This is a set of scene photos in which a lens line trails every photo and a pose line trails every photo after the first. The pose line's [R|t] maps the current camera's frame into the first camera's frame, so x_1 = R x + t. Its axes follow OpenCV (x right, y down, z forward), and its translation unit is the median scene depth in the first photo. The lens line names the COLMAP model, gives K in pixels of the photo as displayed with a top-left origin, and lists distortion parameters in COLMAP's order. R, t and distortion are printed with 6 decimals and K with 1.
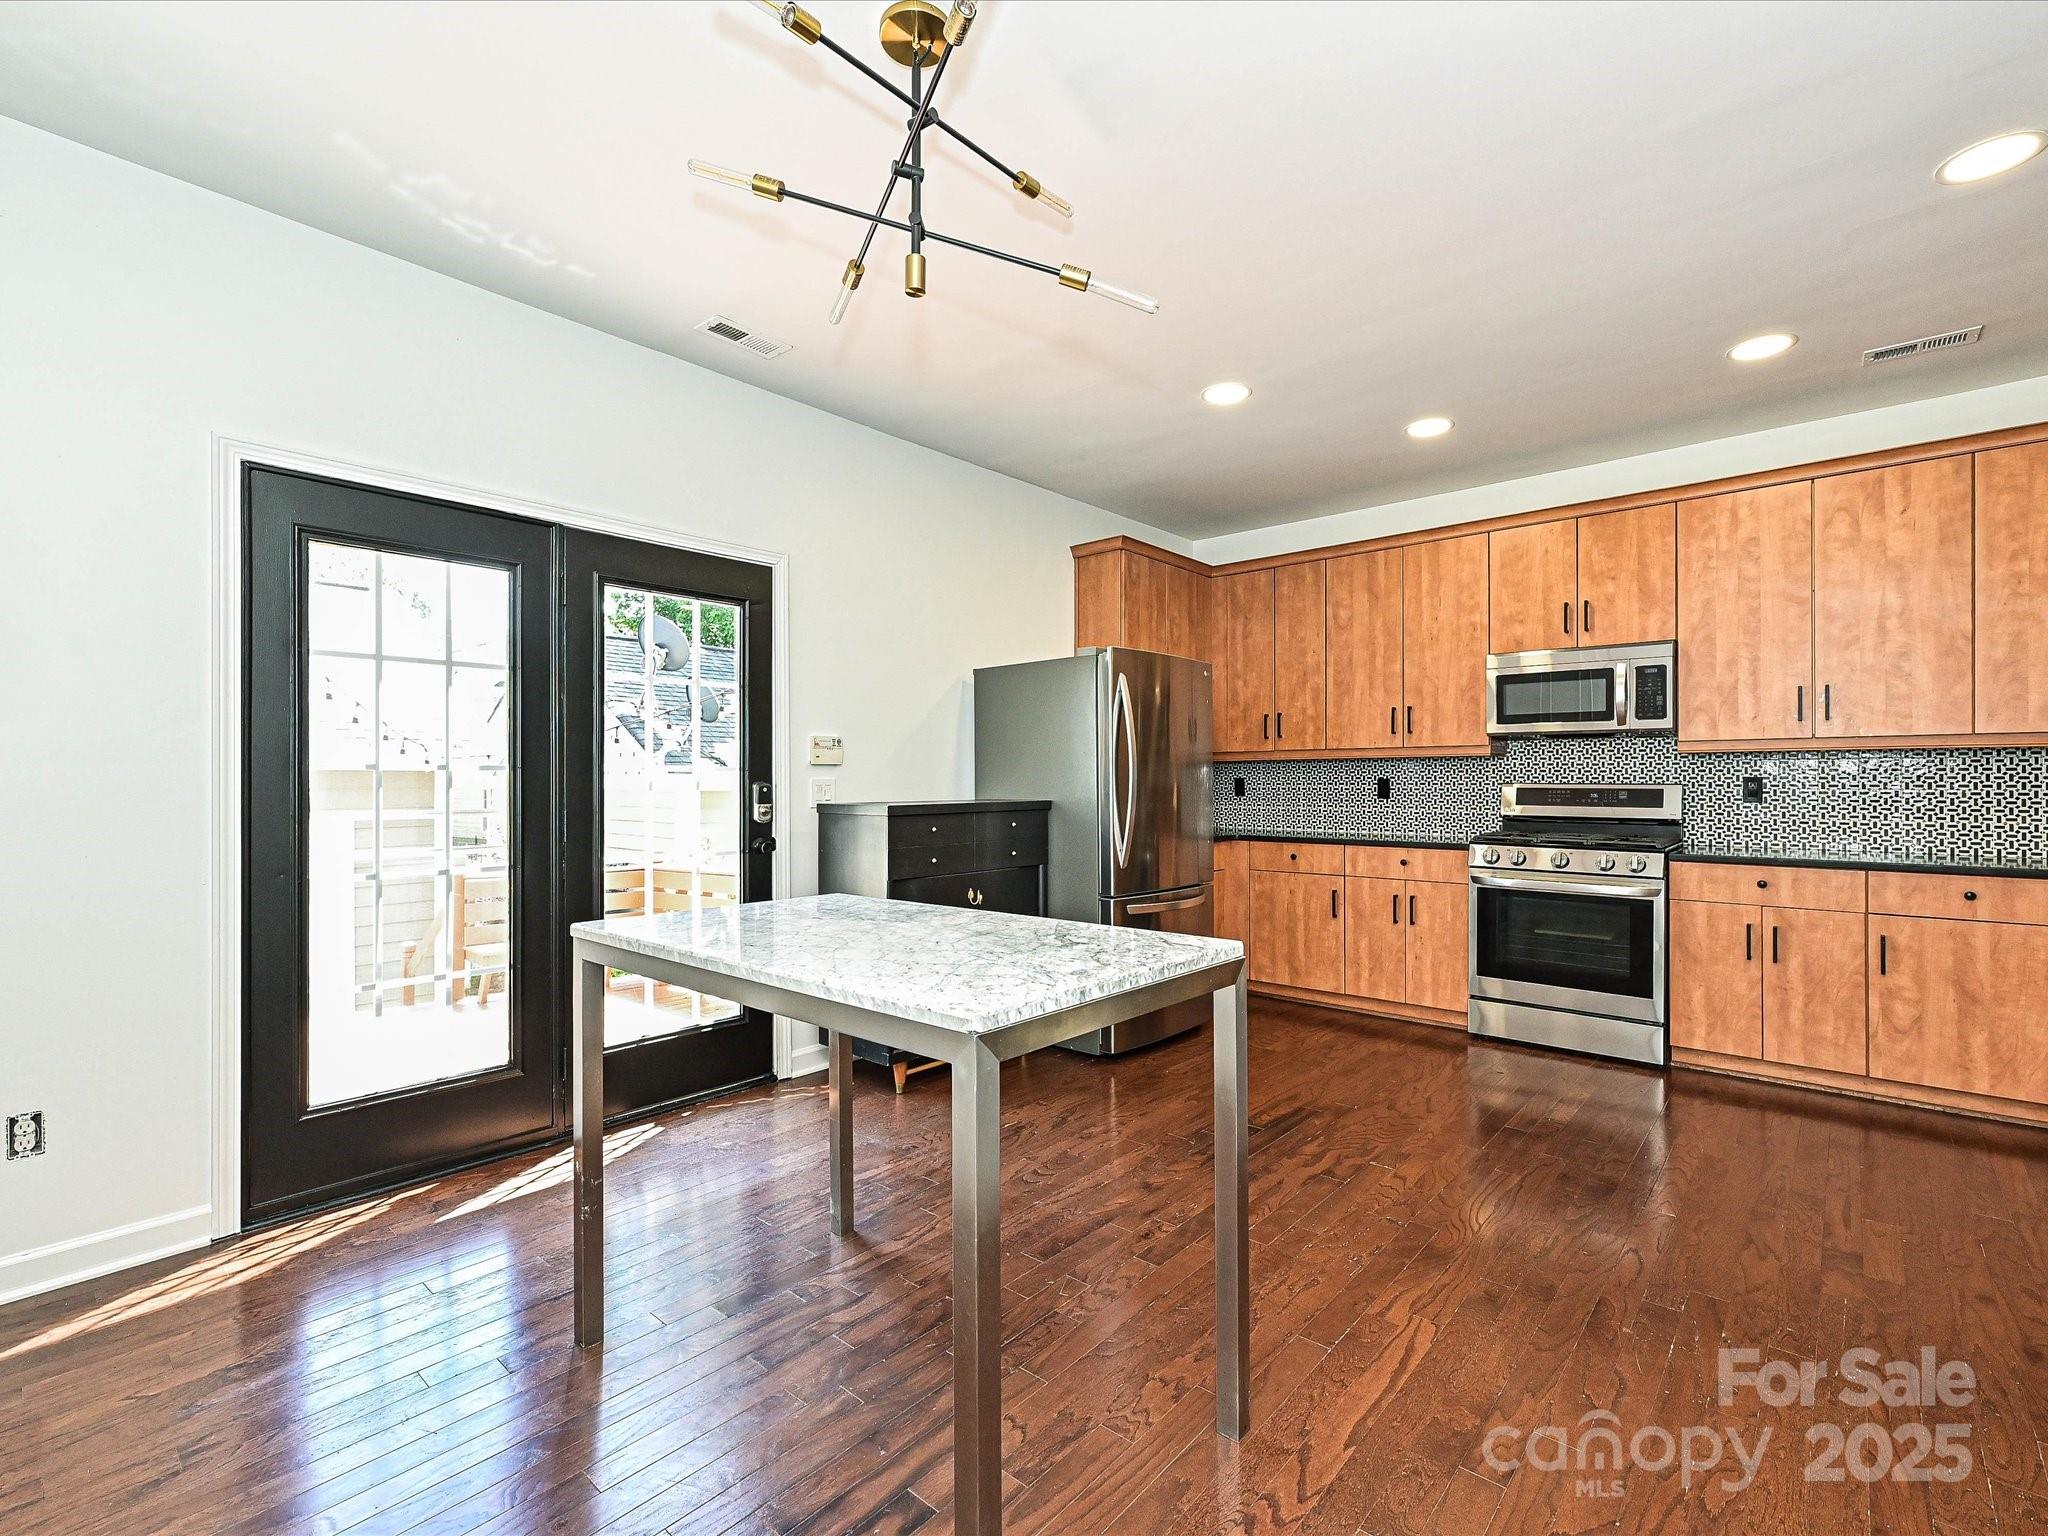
lens RADIAL K [[943.8, 0, 1011.8], [0, 943.8, 783.6], [0, 0, 1]] dist [-0.002595, 0.000871]
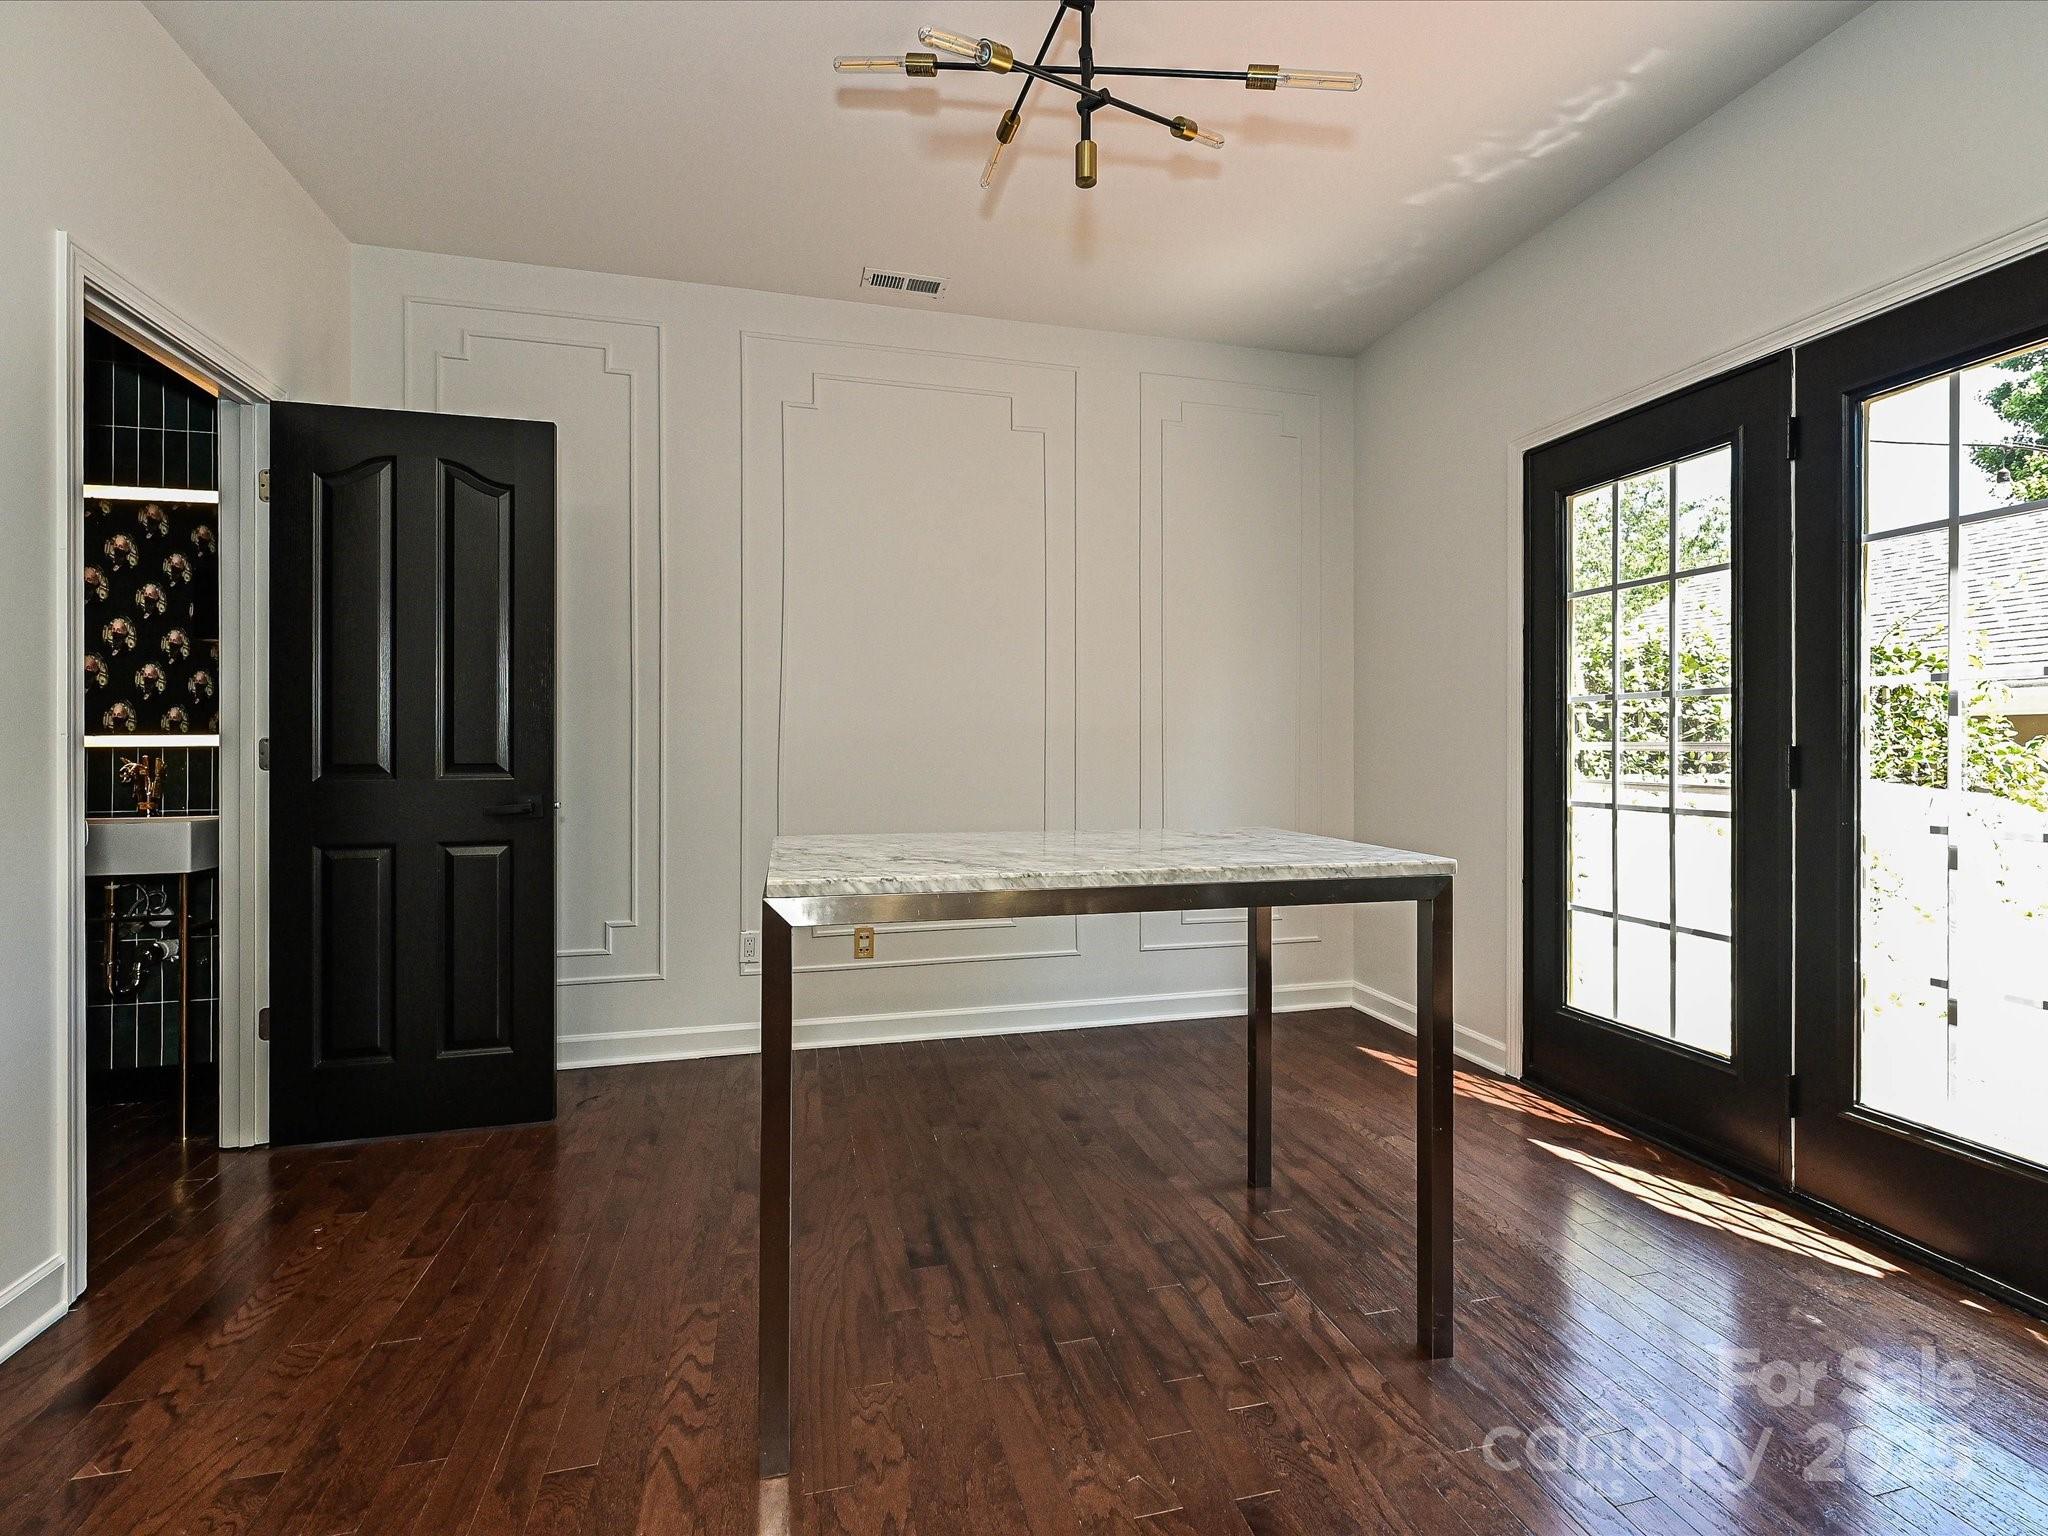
lens RADIAL K [[943.8, 0, 1026.6], [0, 943.8, 739.1], [0, 0, 1]] dist [-0.002595, 0.000871]
pose [[-0.559251, -0.000553, -0.828998, 0.348207], [-0.003713, 0.999991, 0.001838, 0.019825], [0.828990, 0.004106, -0.559248, 0.717322]]
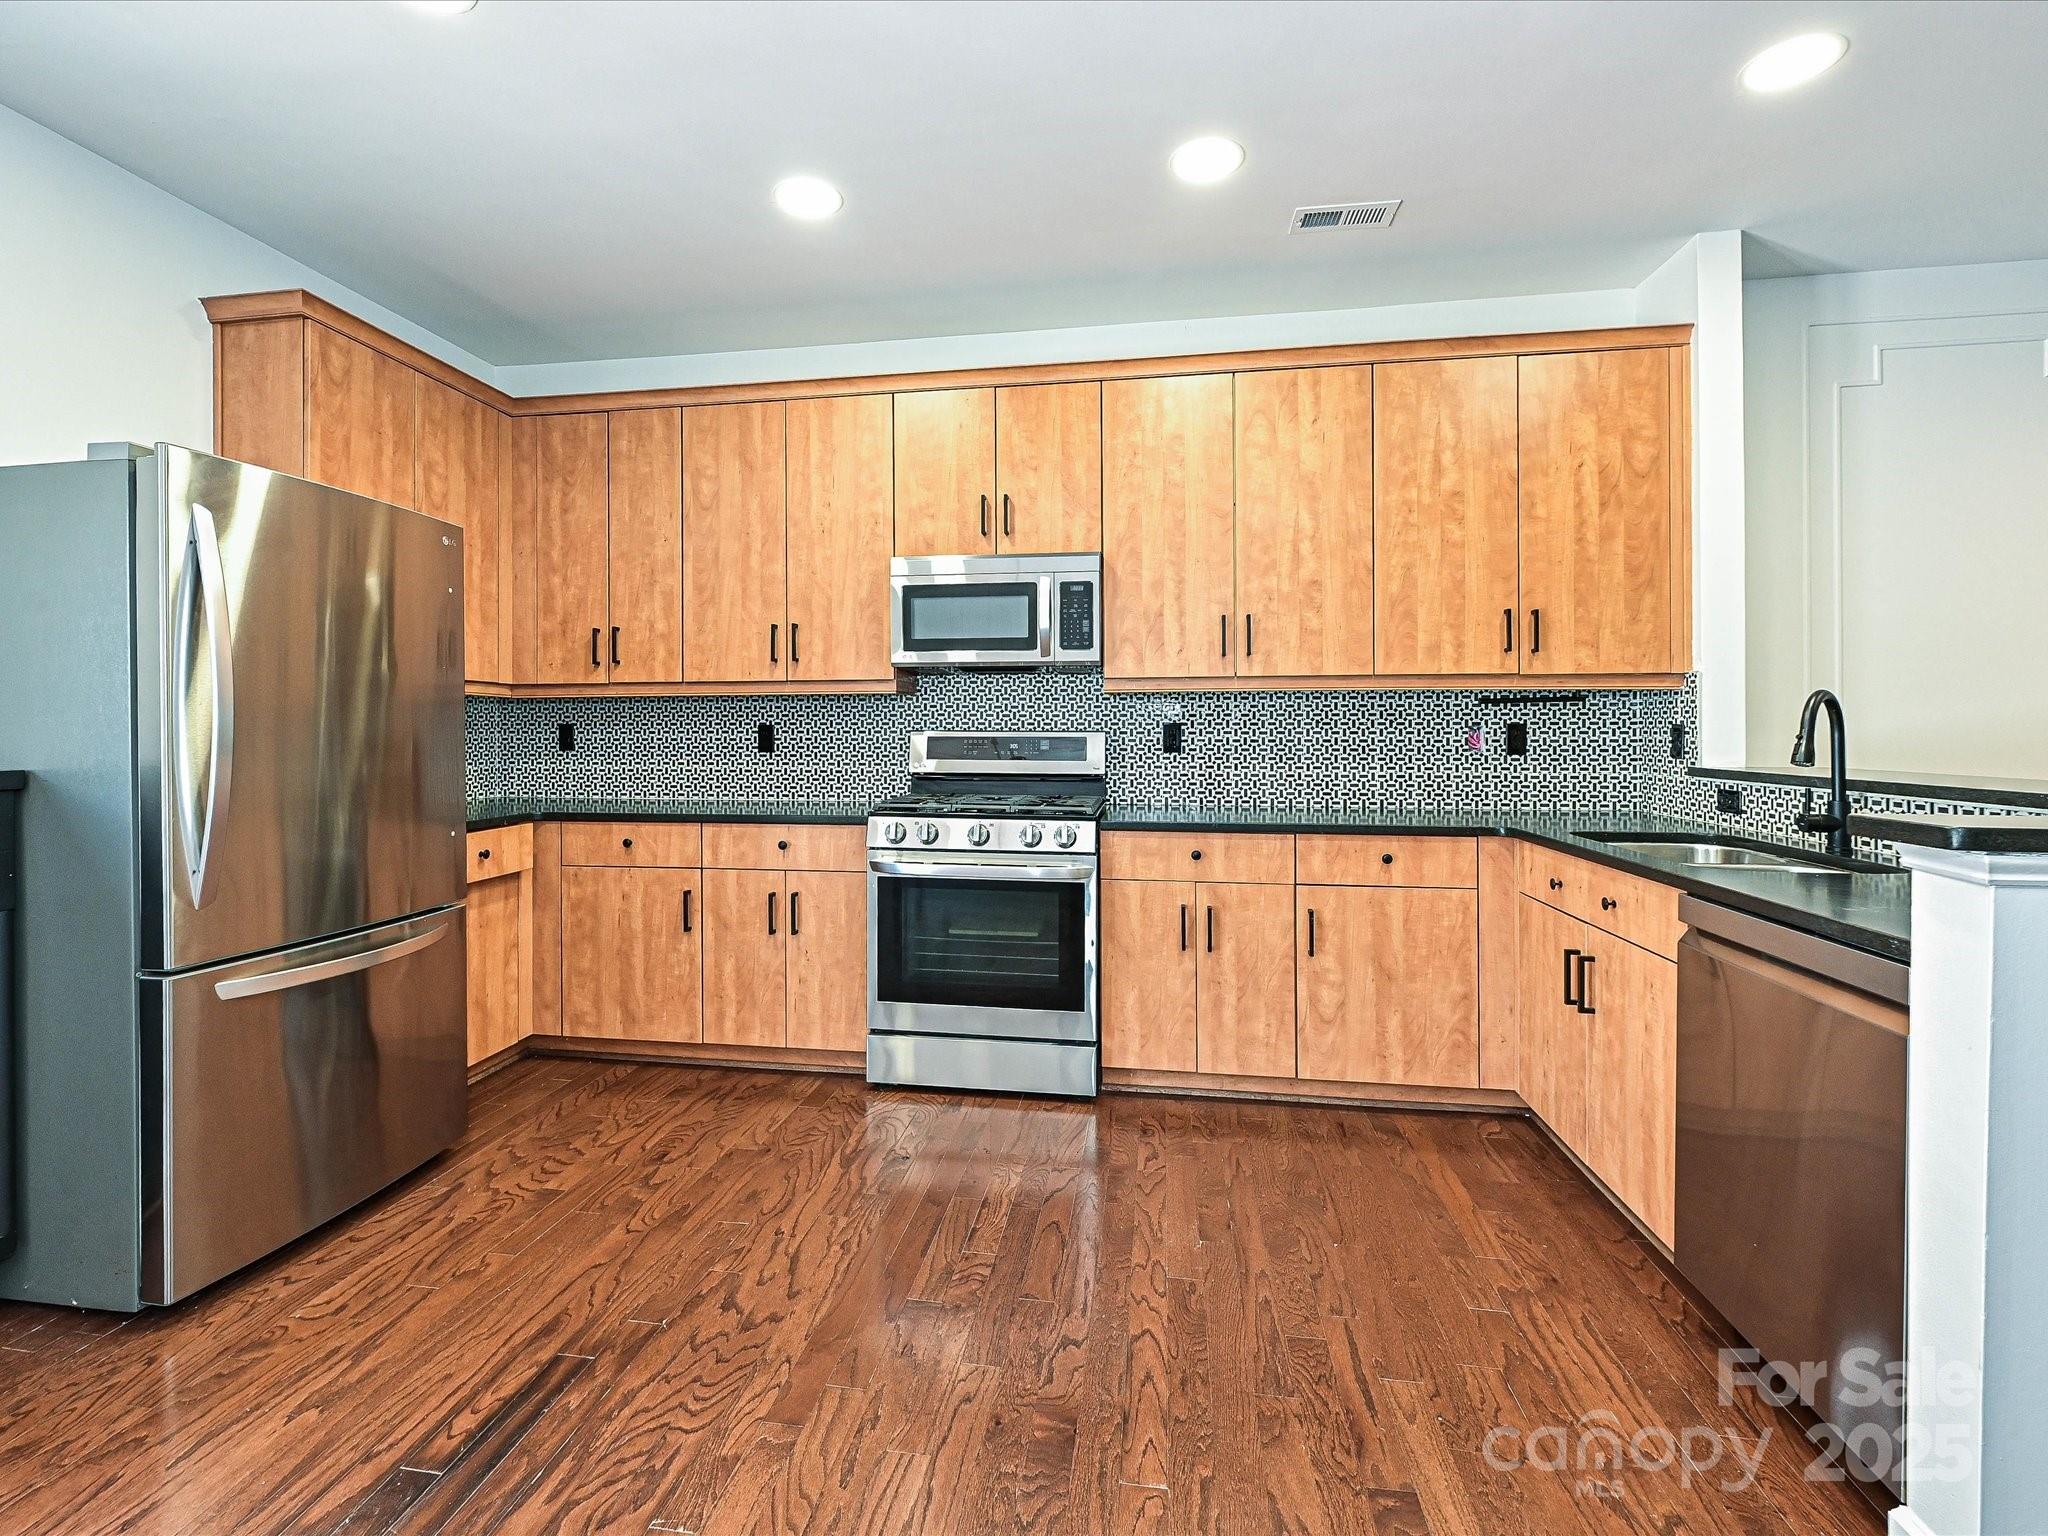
lens RADIAL K [[943.8, 0, 1009.9], [0, 943.8, 726.9], [0, 0, 1]] dist [-0.002595, 0.000871]
pose [[0.841050, -0.001259, 0.540956, 0.205779], [0.003068, 0.999992, -0.002443, -0.001520], [-0.540948, 0.003715, 0.841048, 0.371261]]
